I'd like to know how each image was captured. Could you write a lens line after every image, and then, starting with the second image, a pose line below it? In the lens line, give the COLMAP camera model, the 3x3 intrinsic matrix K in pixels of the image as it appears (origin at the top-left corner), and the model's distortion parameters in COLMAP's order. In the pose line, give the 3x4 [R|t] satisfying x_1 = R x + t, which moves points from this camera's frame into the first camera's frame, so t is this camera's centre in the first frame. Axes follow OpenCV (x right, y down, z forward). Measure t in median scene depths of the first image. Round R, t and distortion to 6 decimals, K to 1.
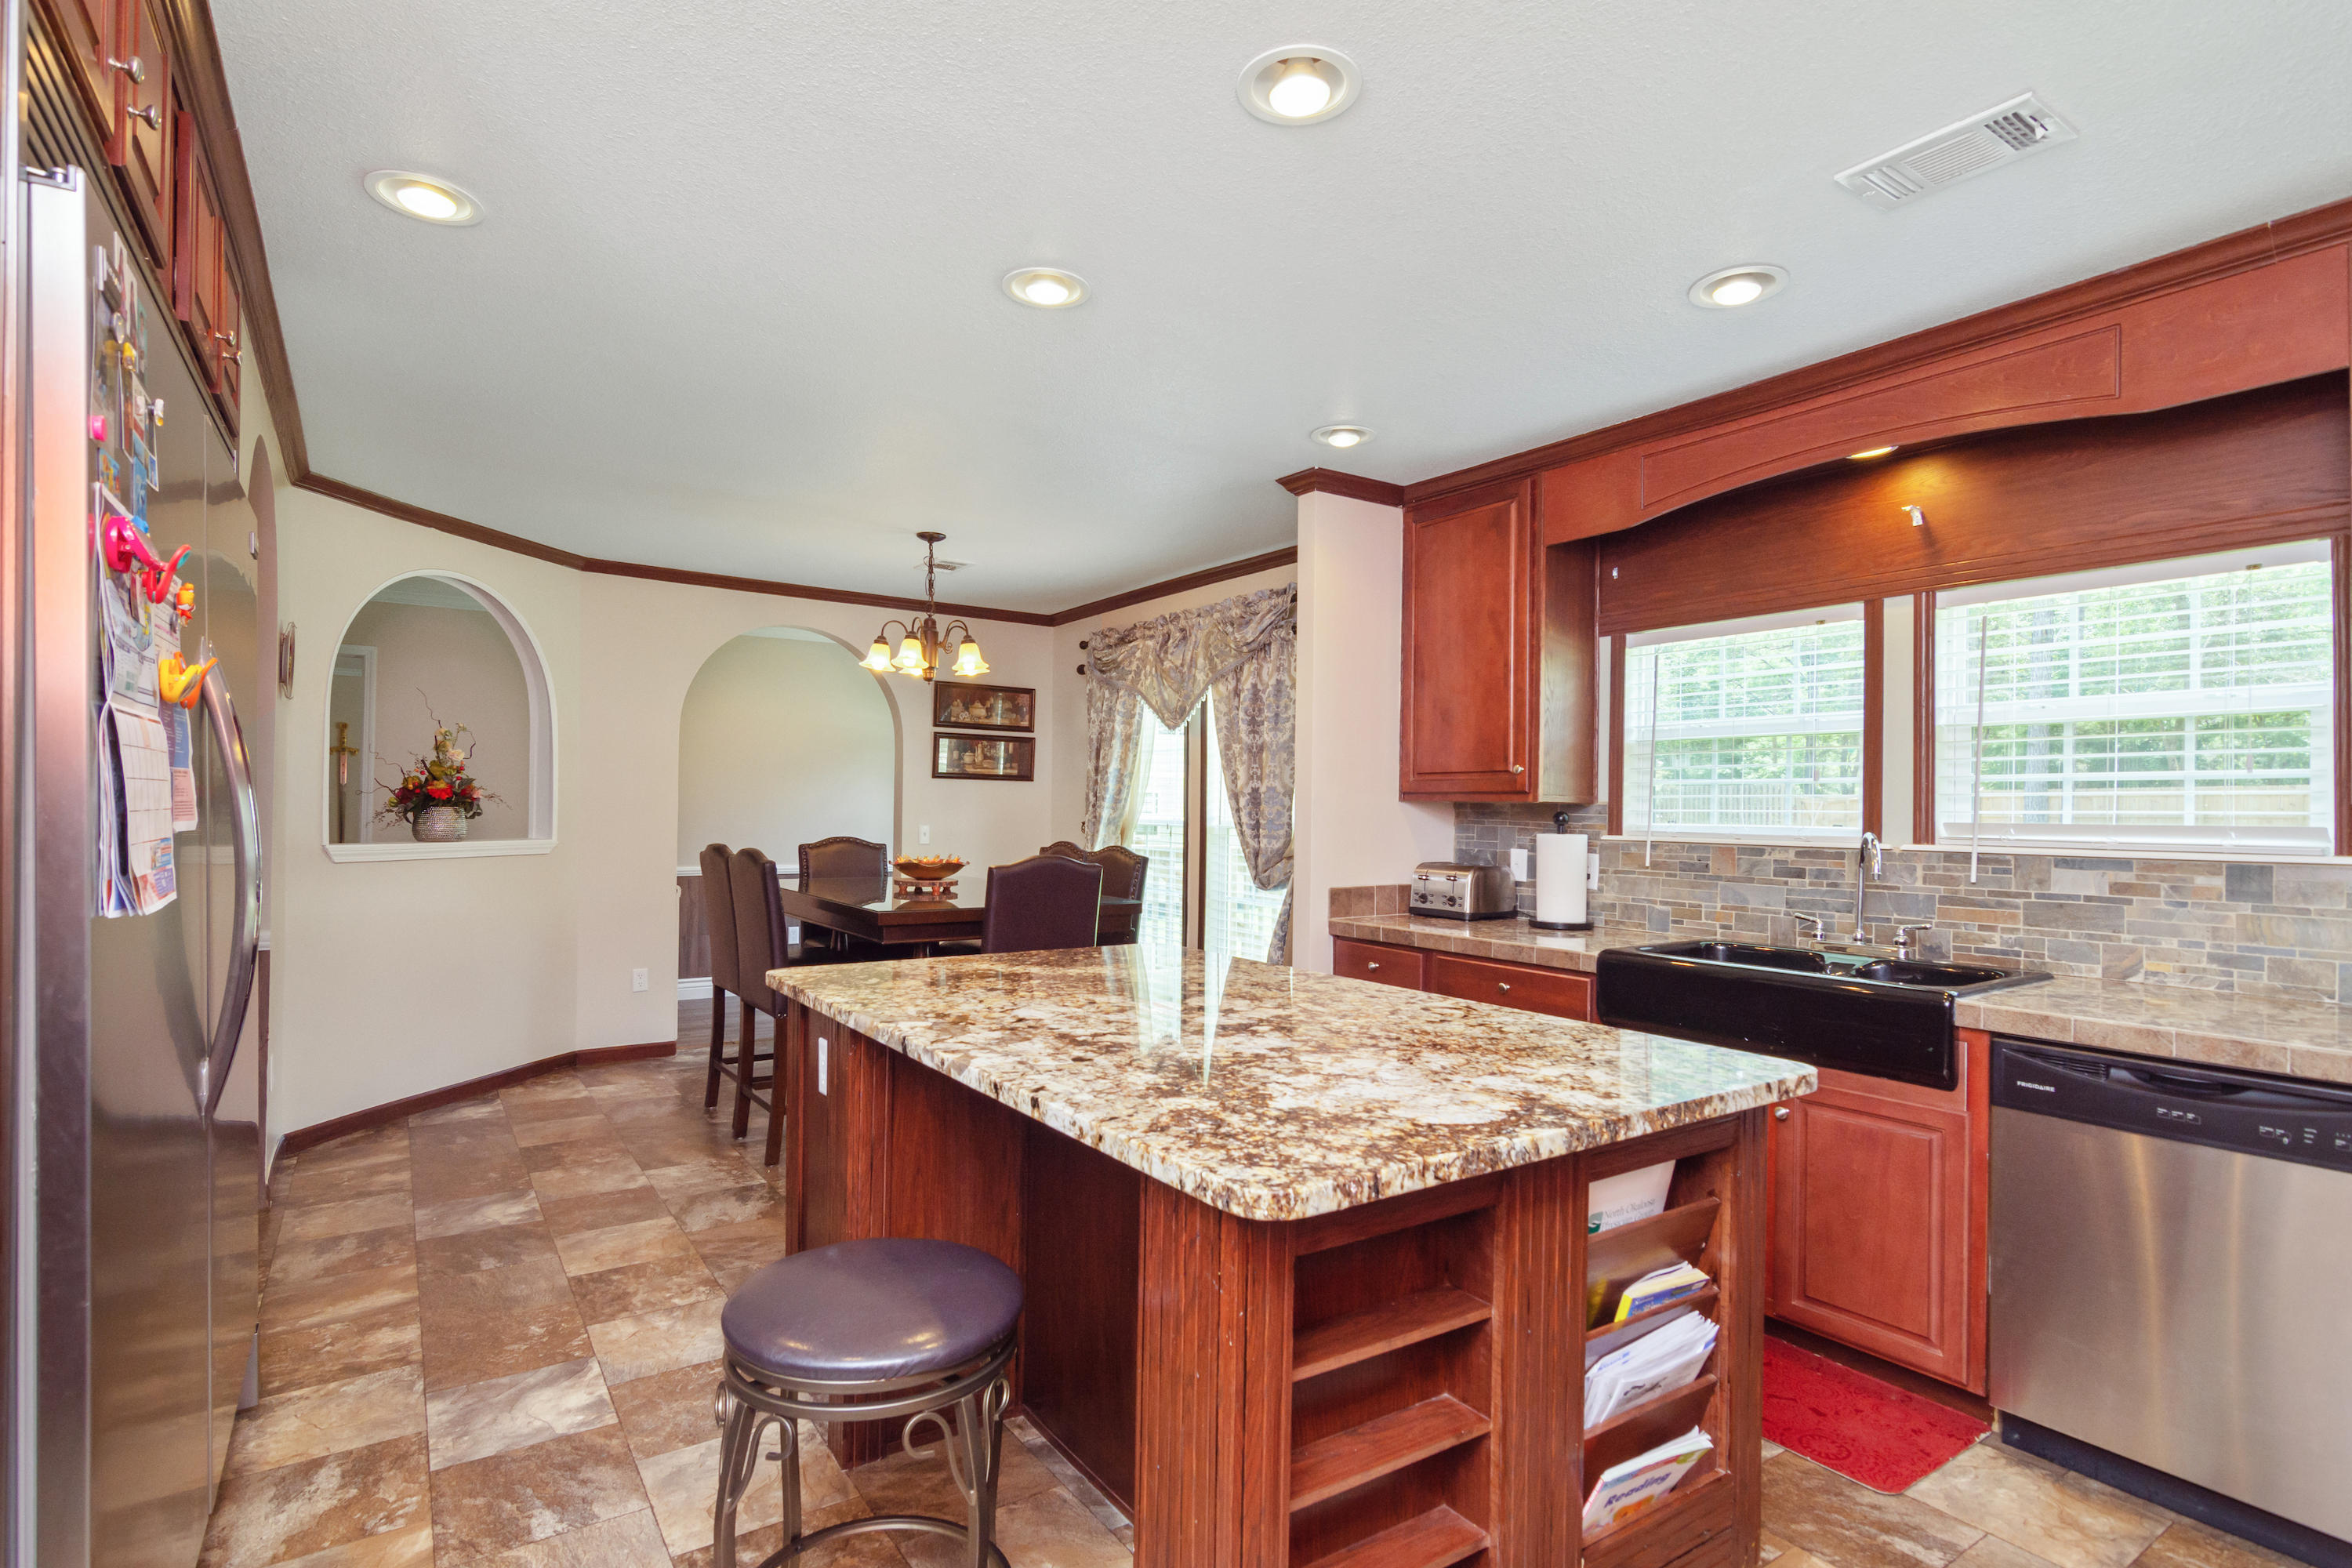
lens RADIAL K [[1140.4, 0, 1218.7], [0, 1140.4, 809.5], [0, 0, 1]] dist [-0.001834, 0.002095]
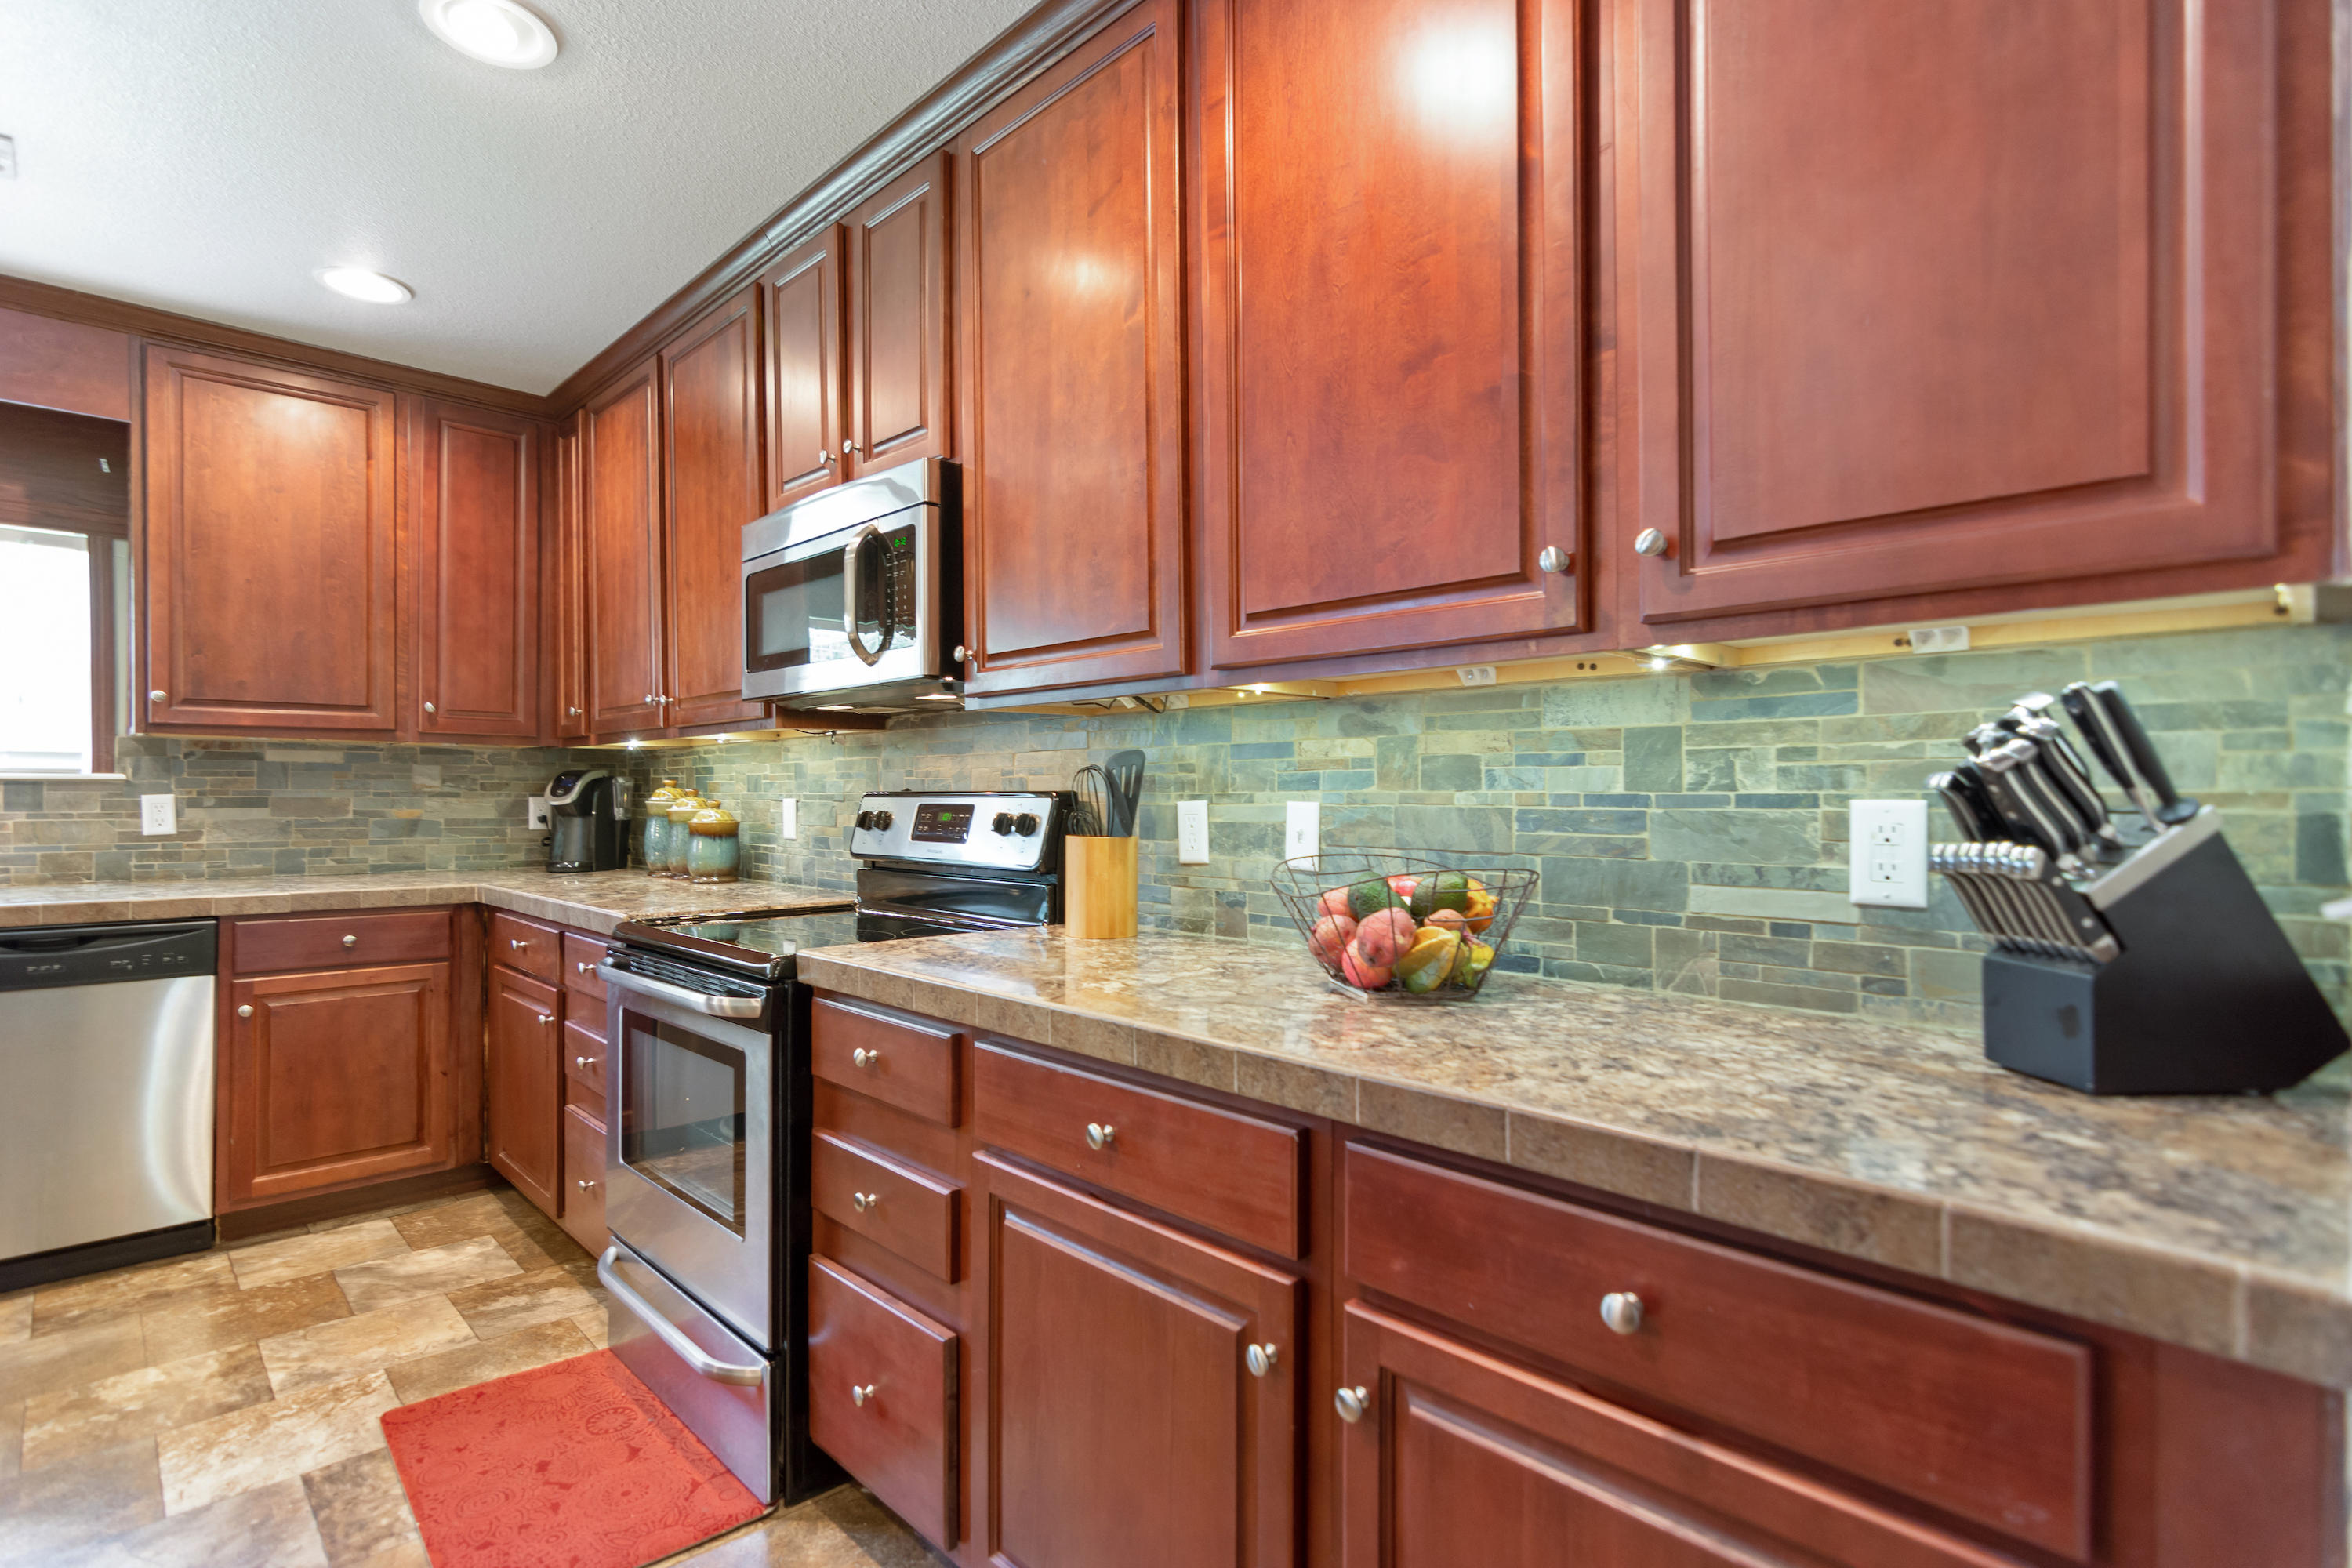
lens RADIAL K [[1140.4, 0, 1181.7], [0, 1140.4, 792.0], [0, 0, 1]] dist [-0.001834, 0.002095]
pose [[-0.116293, -0.002471, 0.993212, -0.407241], [0.000252, 0.999997, 0.002517, 0.047385], [-0.993215, 0.000543, -0.116292, -0.099297]]
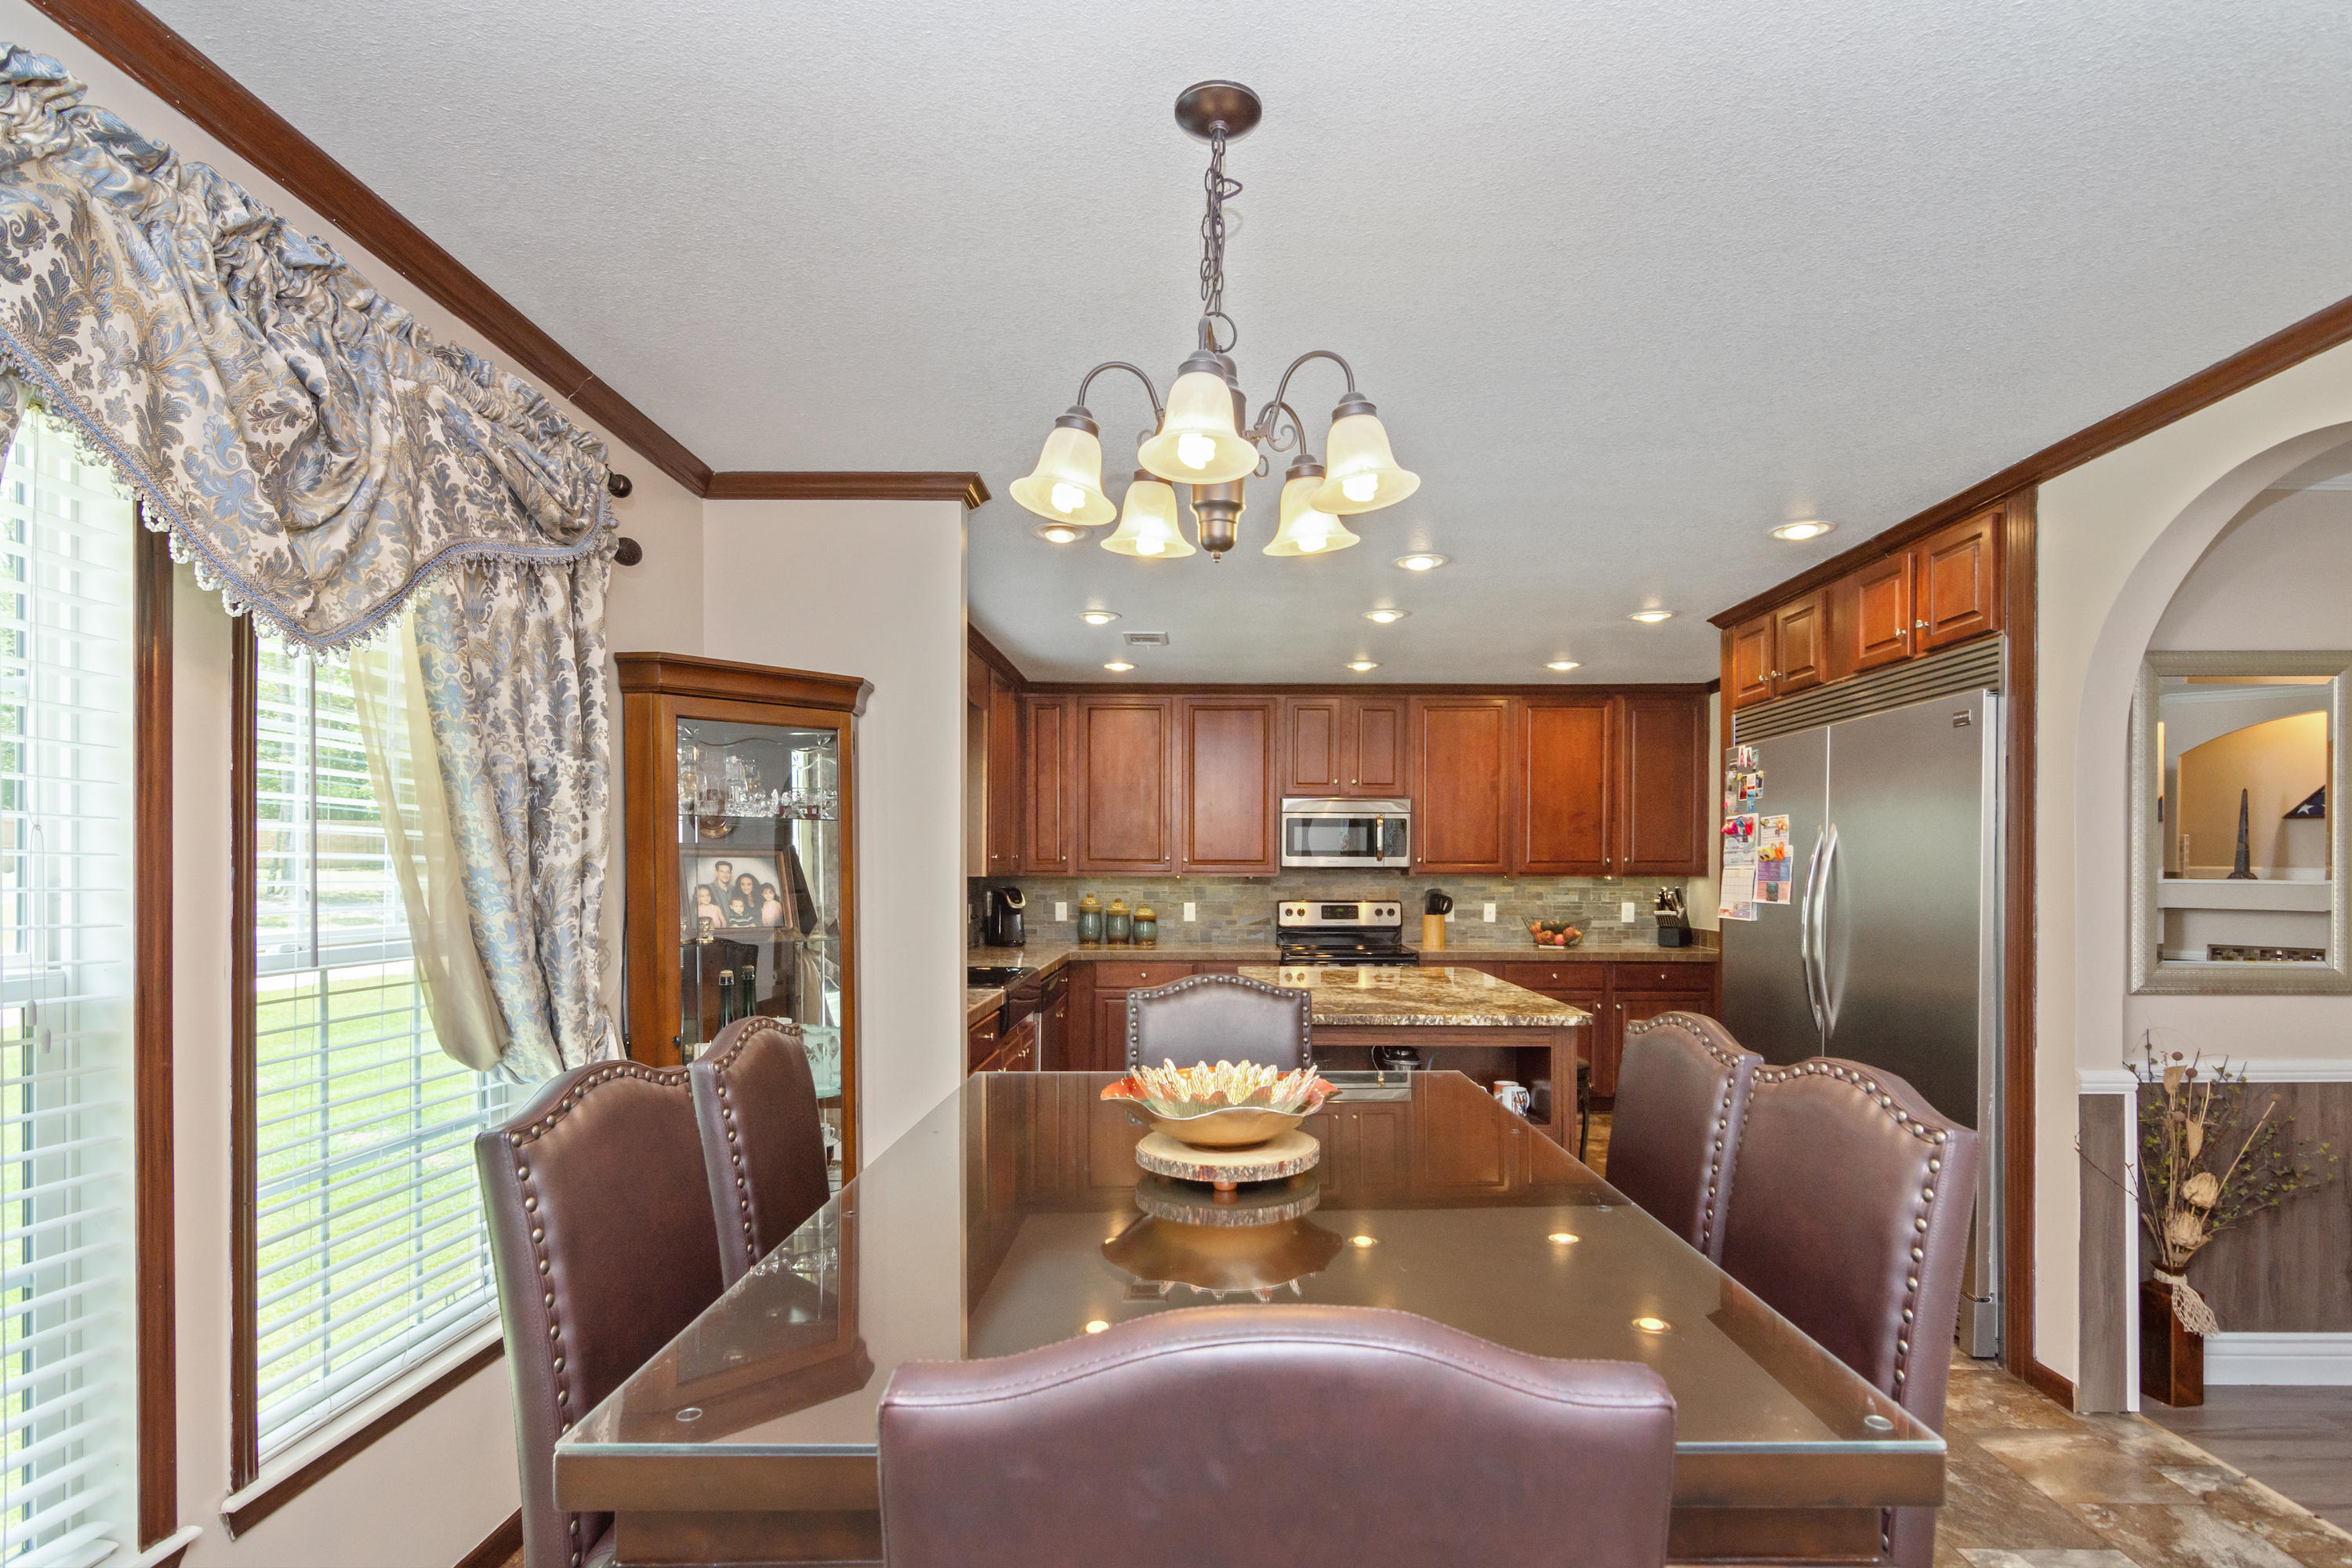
lens RADIAL K [[1140.4, 0, 1223.7], [0, 1140.4, 871.8], [0, 0, 1]] dist [-0.001834, 0.002095]
pose [[-0.805348, -0.011658, 0.592688, -0.733167], [-0.006511, 0.999920, 0.010820, -0.033399], [-0.592767, 0.004855, -0.805359, 1.996967]]
